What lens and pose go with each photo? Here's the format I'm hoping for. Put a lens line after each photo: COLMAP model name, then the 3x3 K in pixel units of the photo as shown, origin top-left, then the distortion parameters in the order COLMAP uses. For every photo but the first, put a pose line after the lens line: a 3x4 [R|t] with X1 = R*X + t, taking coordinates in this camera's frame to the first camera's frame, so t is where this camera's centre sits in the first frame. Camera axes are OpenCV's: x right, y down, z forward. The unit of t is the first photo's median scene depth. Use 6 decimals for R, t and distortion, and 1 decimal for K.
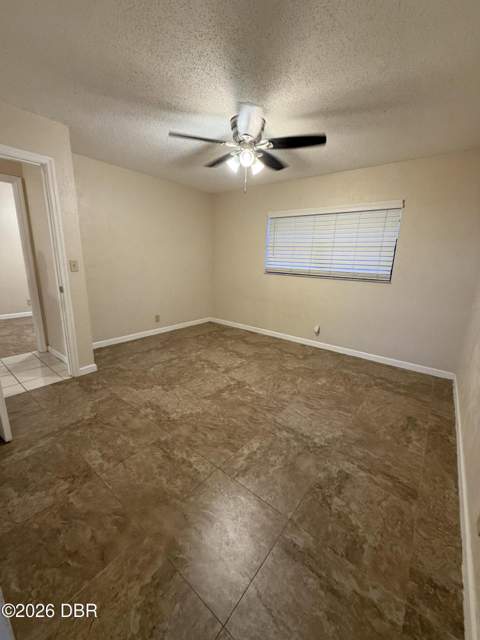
lens RADIAL K [[256.9, 0, 243.3], [0, 256.9, 320.5], [0, 0, 1]] dist [-0.001480, 0.000120]
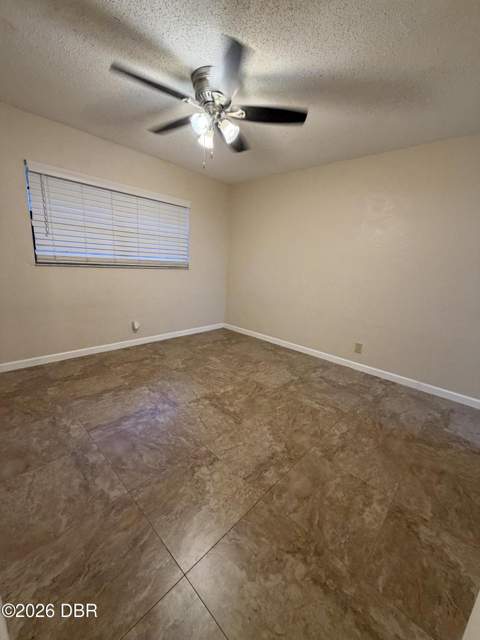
lens RADIAL K [[256.9, 0, 236.6], [0, 256.9, 319.2], [0, 0, 1]] dist [-0.001480, 0.000120]
pose [[0.091993, -0.249393, 0.964023, -0.830449], [0.180712, 0.956233, 0.230133, -0.199726], [-0.979224, 0.153040, 0.133035, 0.822811]]
